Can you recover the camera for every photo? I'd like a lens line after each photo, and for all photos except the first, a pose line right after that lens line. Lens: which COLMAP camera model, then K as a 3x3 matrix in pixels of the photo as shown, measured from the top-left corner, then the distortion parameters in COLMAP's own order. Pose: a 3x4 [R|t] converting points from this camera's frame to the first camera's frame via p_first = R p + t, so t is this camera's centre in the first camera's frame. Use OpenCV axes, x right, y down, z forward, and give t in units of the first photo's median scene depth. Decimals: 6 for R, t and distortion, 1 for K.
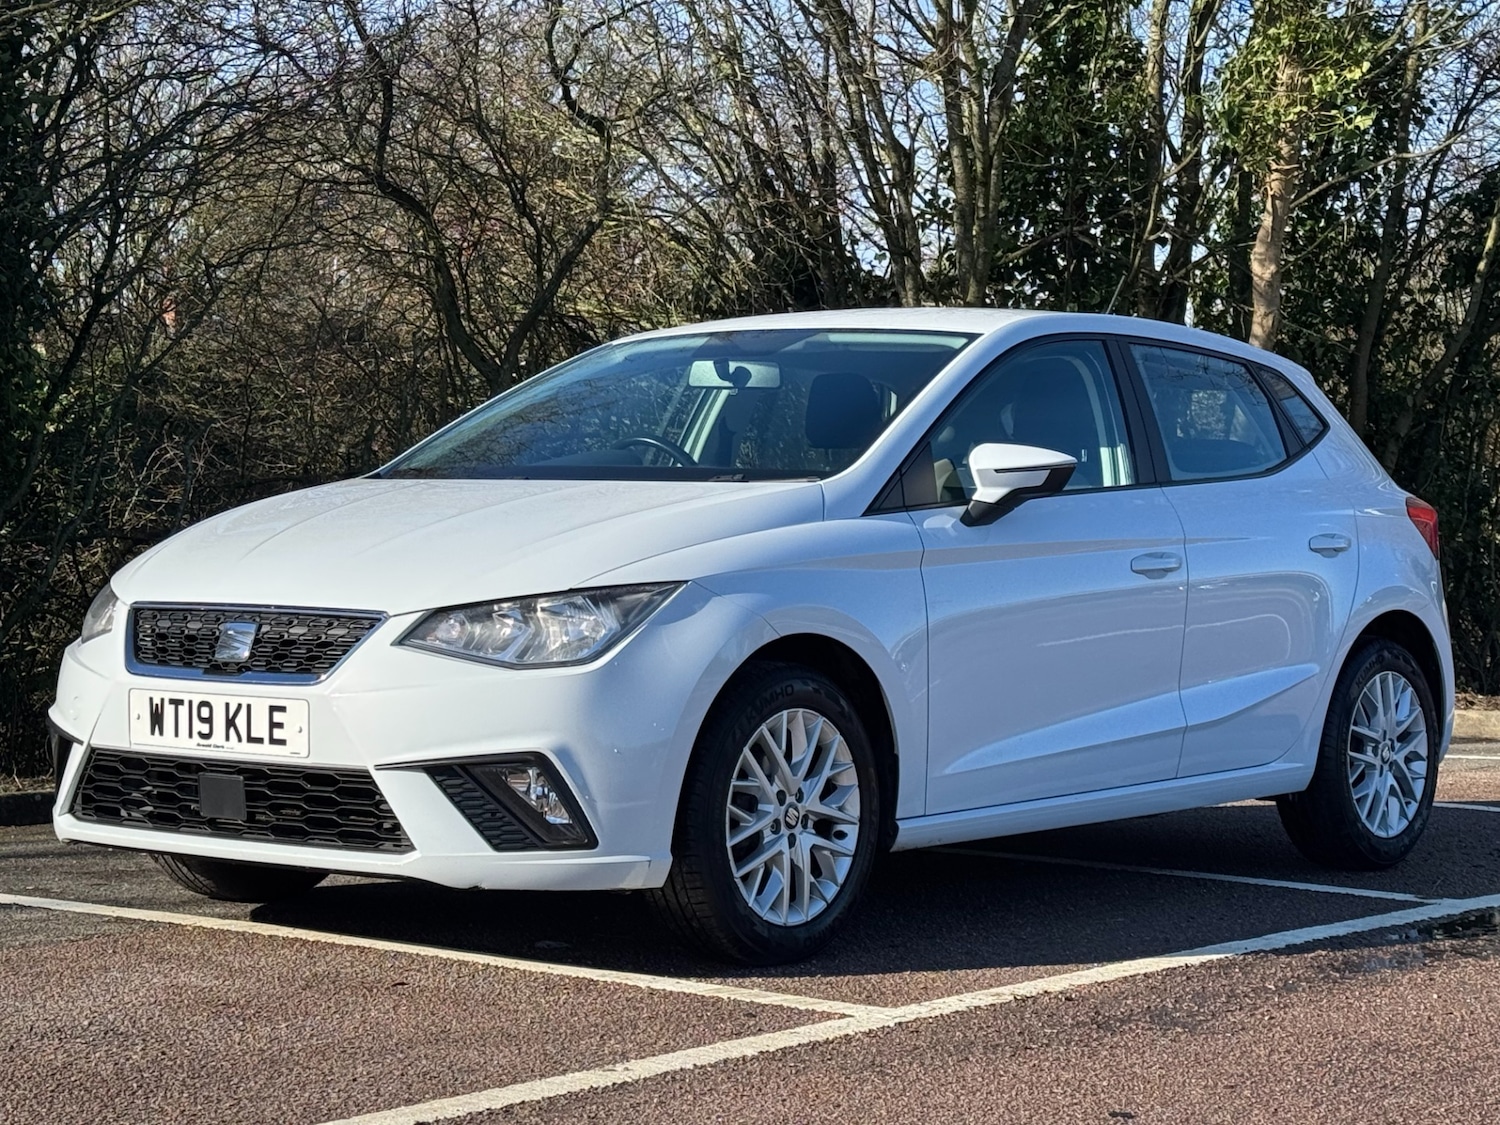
lens RADIAL K [[3197.3, 0, 750.0], [0, 3197.3, 562.5], [0, 0, 1]] dist [0.136489, 0.437762]
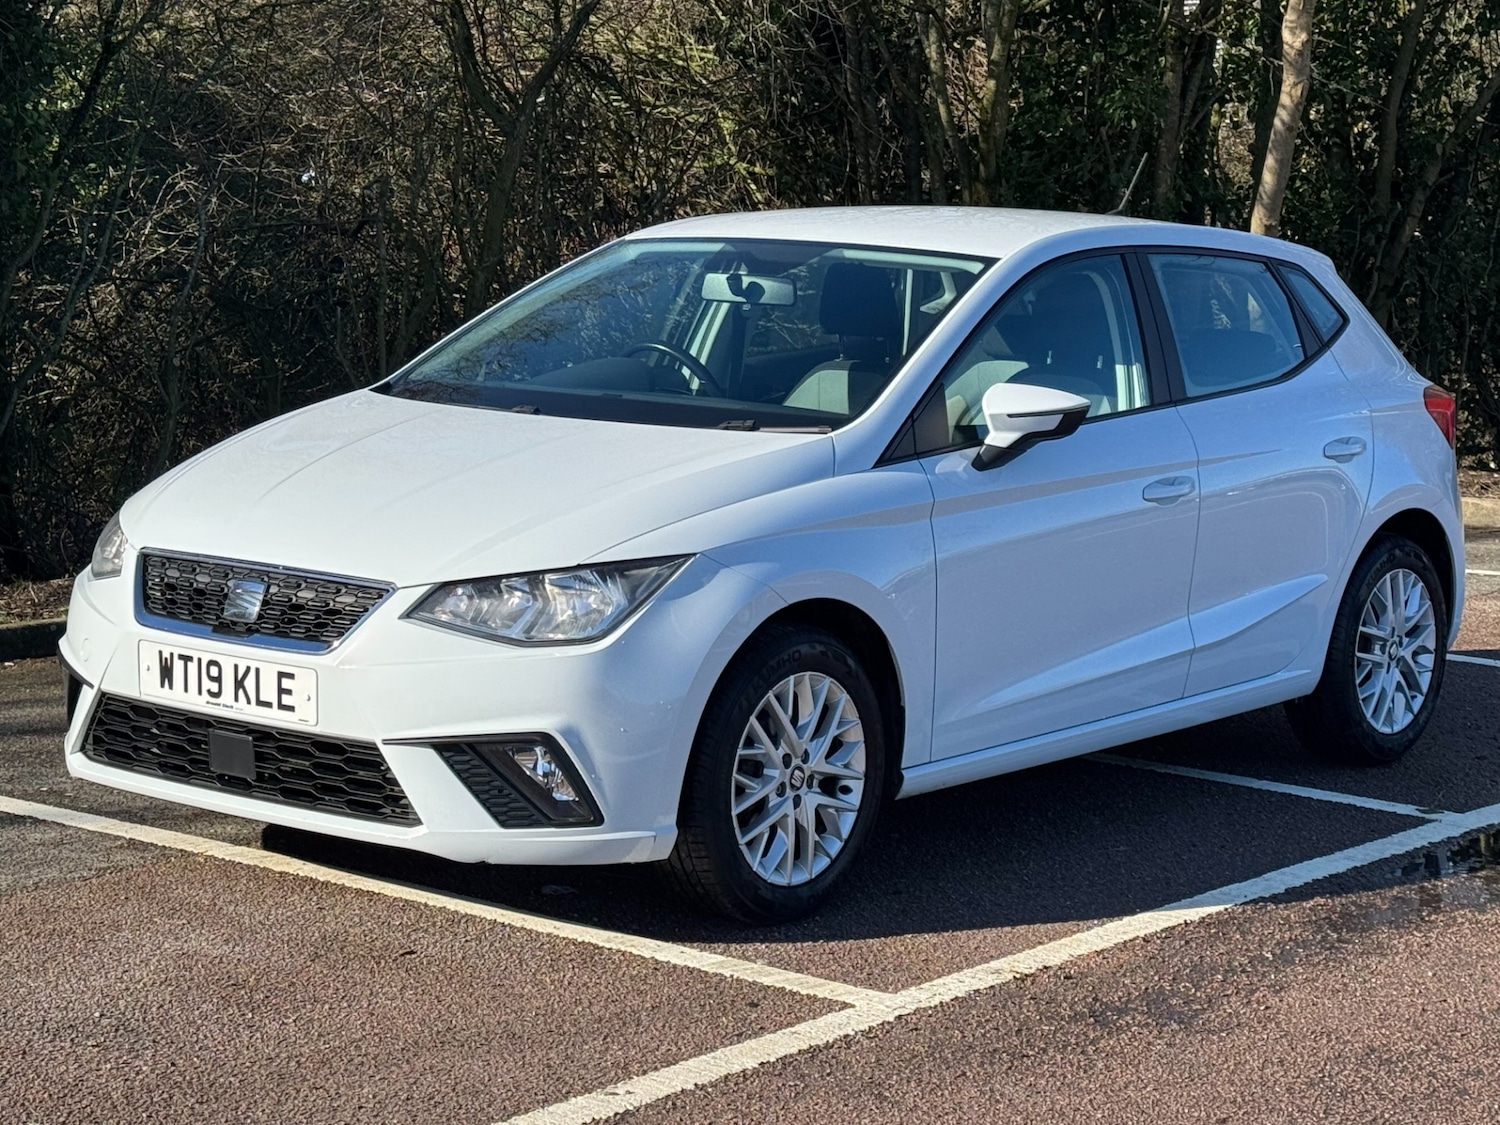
lens RADIAL K [[3197.3, 0, 750.0], [0, 3197.3, 562.5], [0, 0, 1]] dist [0.136489, 0.437762]
pose [[0.999894, 0.013617, -0.005068, 0.002382], [-0.012968, 0.993681, 0.111493, -0.100204], [0.006554, -0.111416, 0.993752, 0.007656]]
